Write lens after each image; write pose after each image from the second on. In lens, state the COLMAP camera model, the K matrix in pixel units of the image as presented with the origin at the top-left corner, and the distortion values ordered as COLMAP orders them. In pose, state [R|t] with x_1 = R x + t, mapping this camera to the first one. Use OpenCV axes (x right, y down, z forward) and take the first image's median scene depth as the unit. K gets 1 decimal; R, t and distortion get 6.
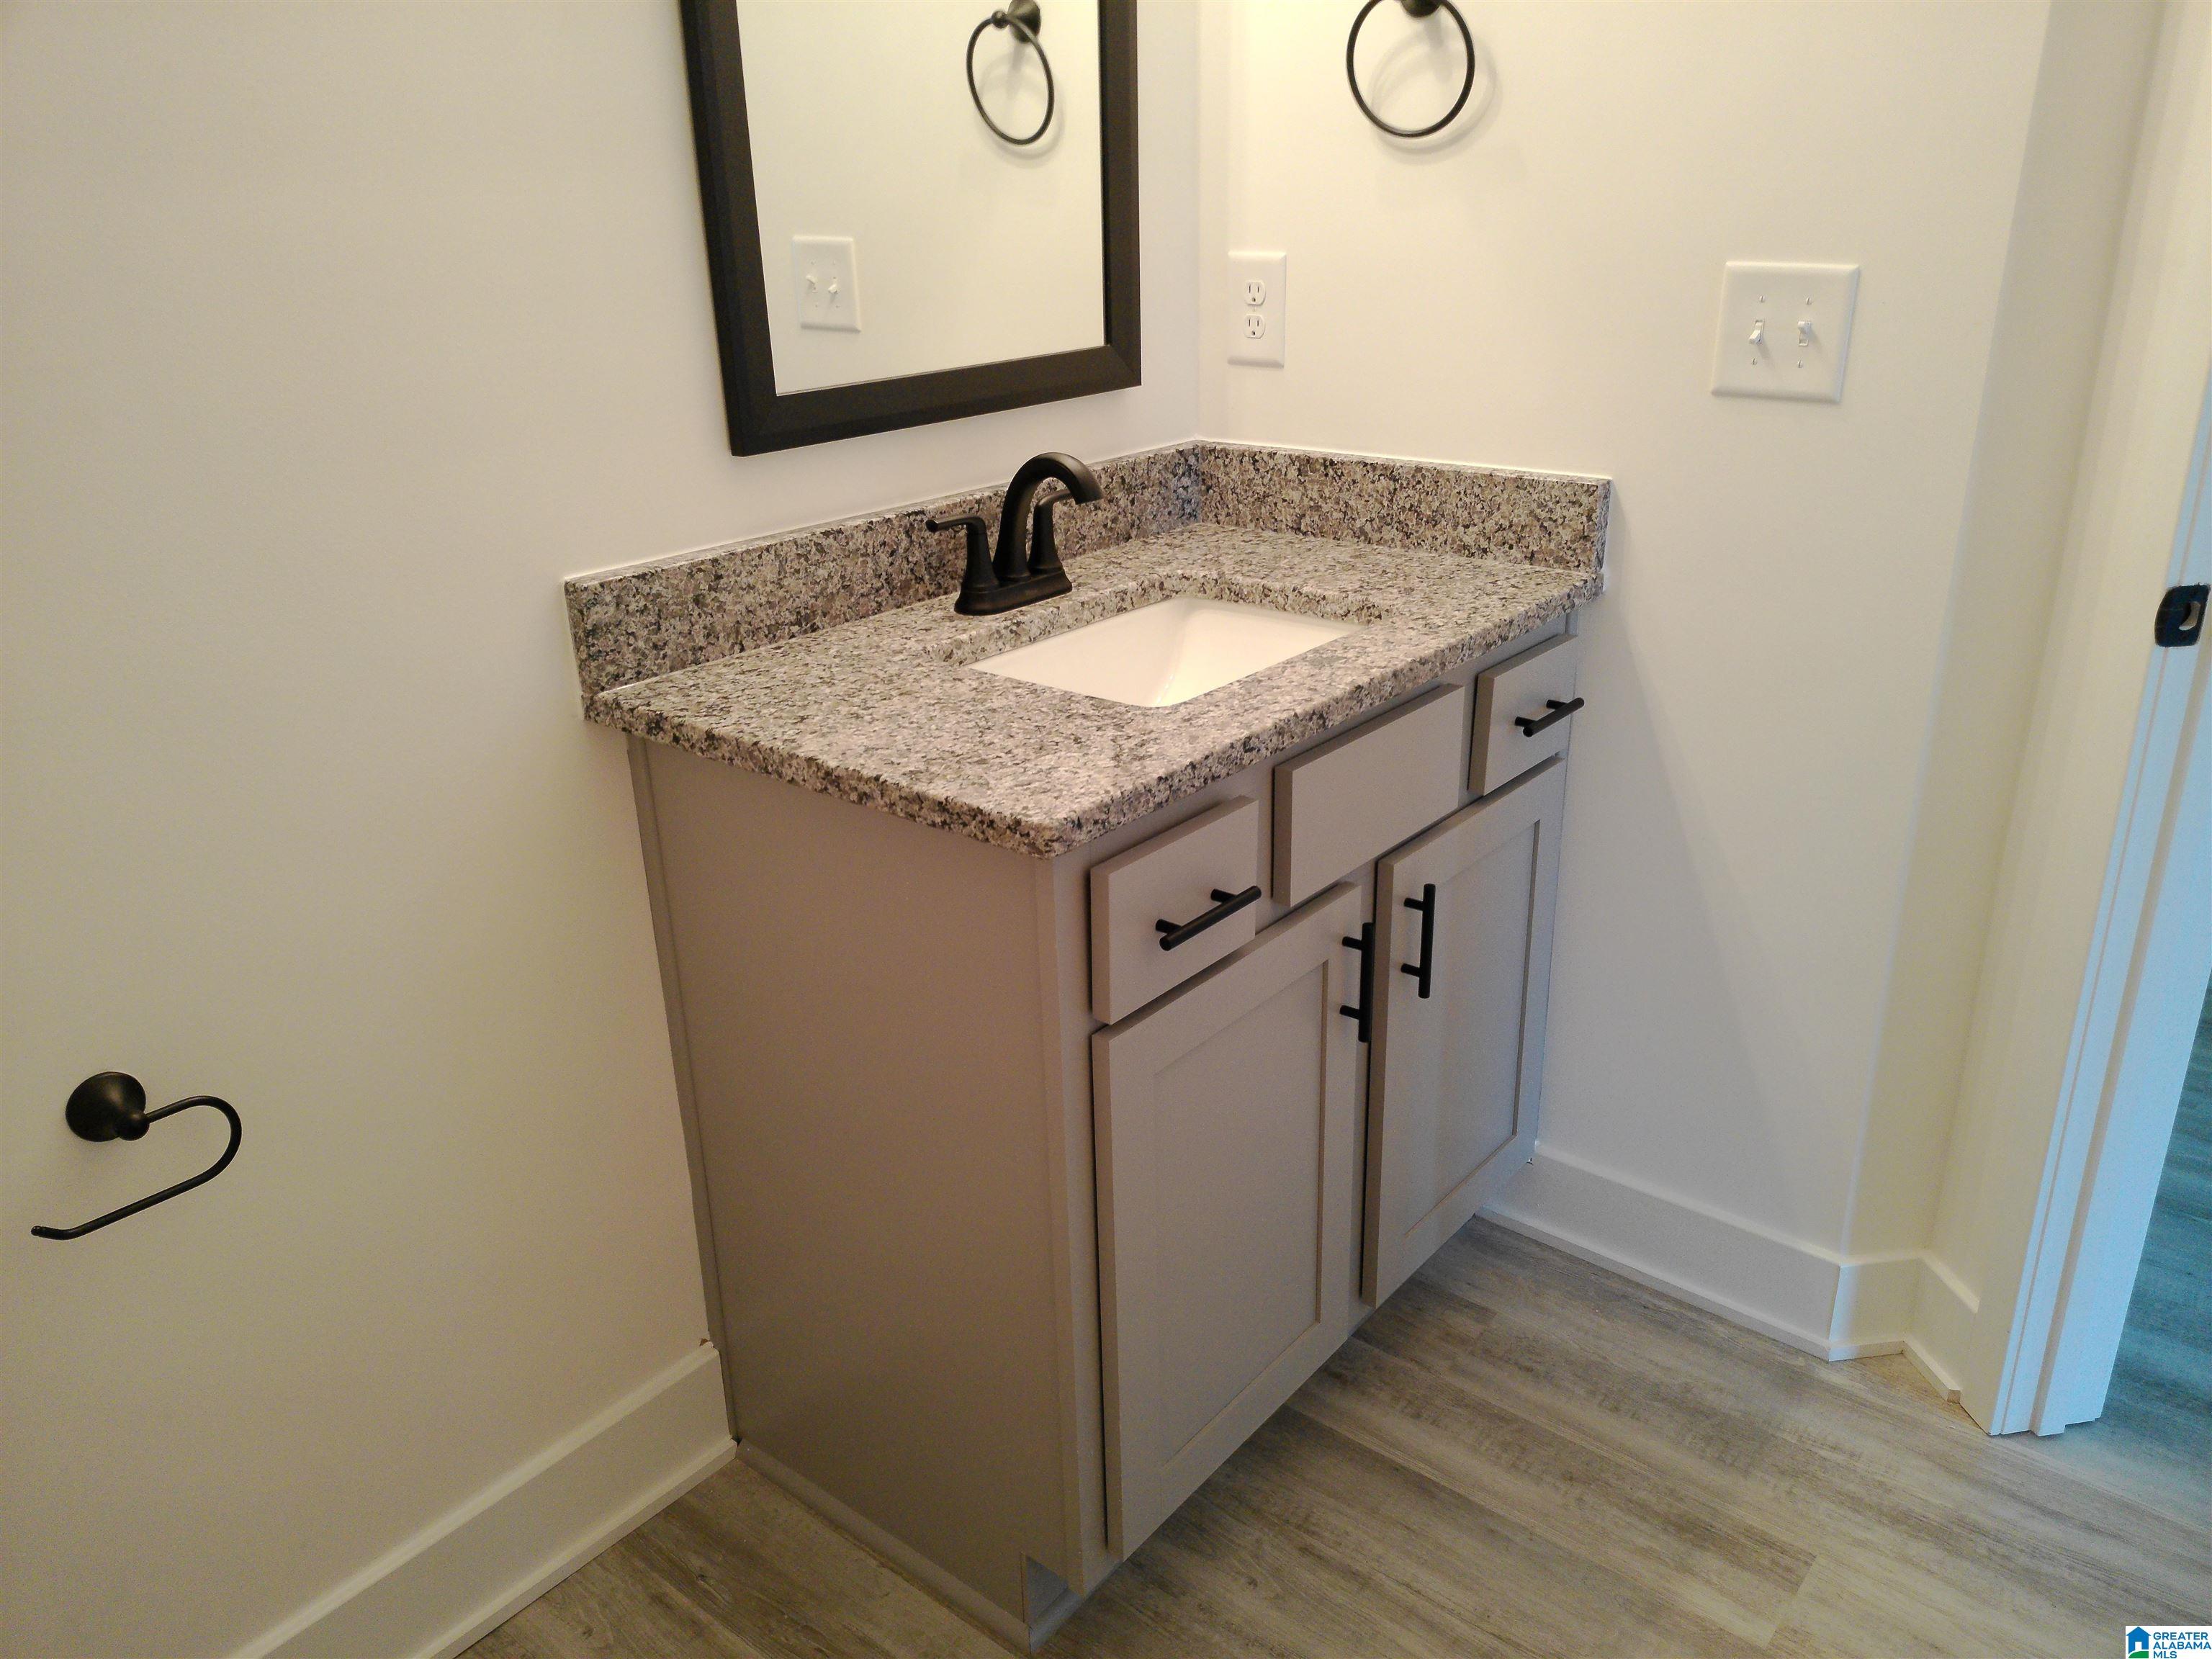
lens RADIAL K [[1679.3, 0, 1105.7], [0, 1679.3, 818.3], [0, 0, 1]] dist [0.088104, -0.101066]
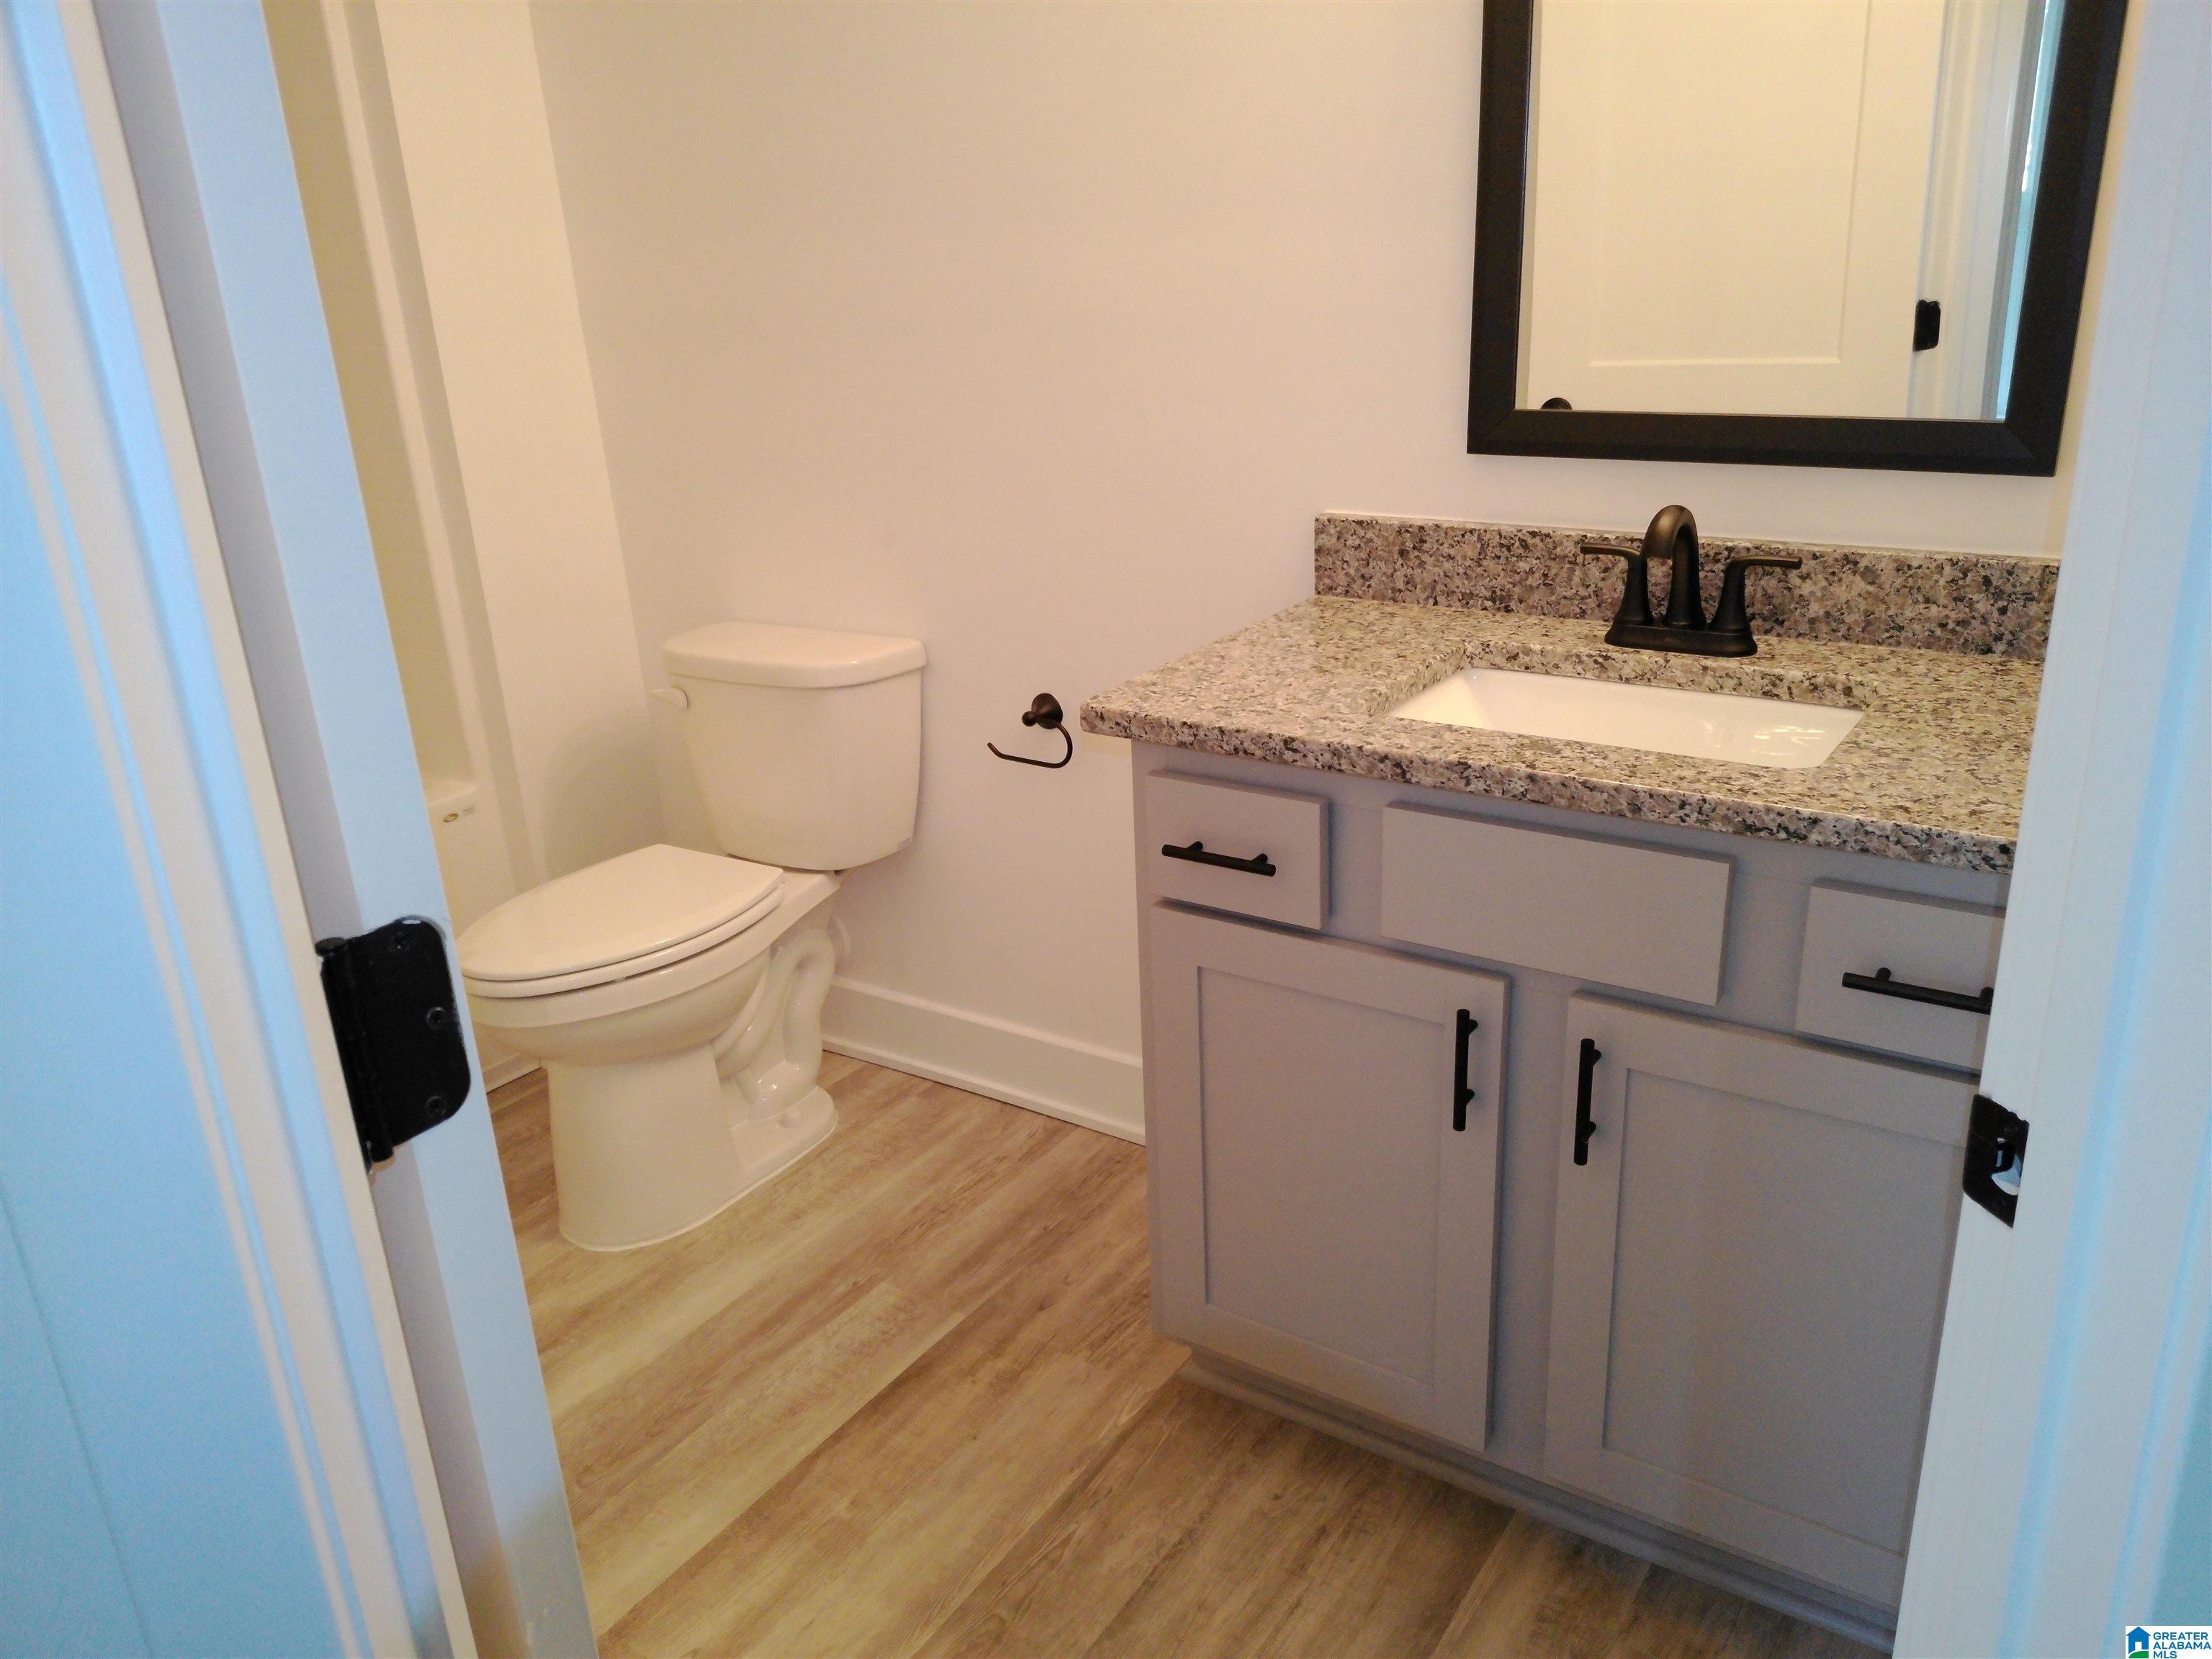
lens RADIAL K [[1679.3, 0, 1159.6], [0, 1679.3, 819.1], [0, 0, 1]] dist [0.088104, -0.101066]
pose [[0.113243, 0.354243, -0.928272, 0.965089], [-0.330795, 0.894422, 0.300971, -0.261667], [0.936884, 0.272985, 0.218468, 0.568849]]
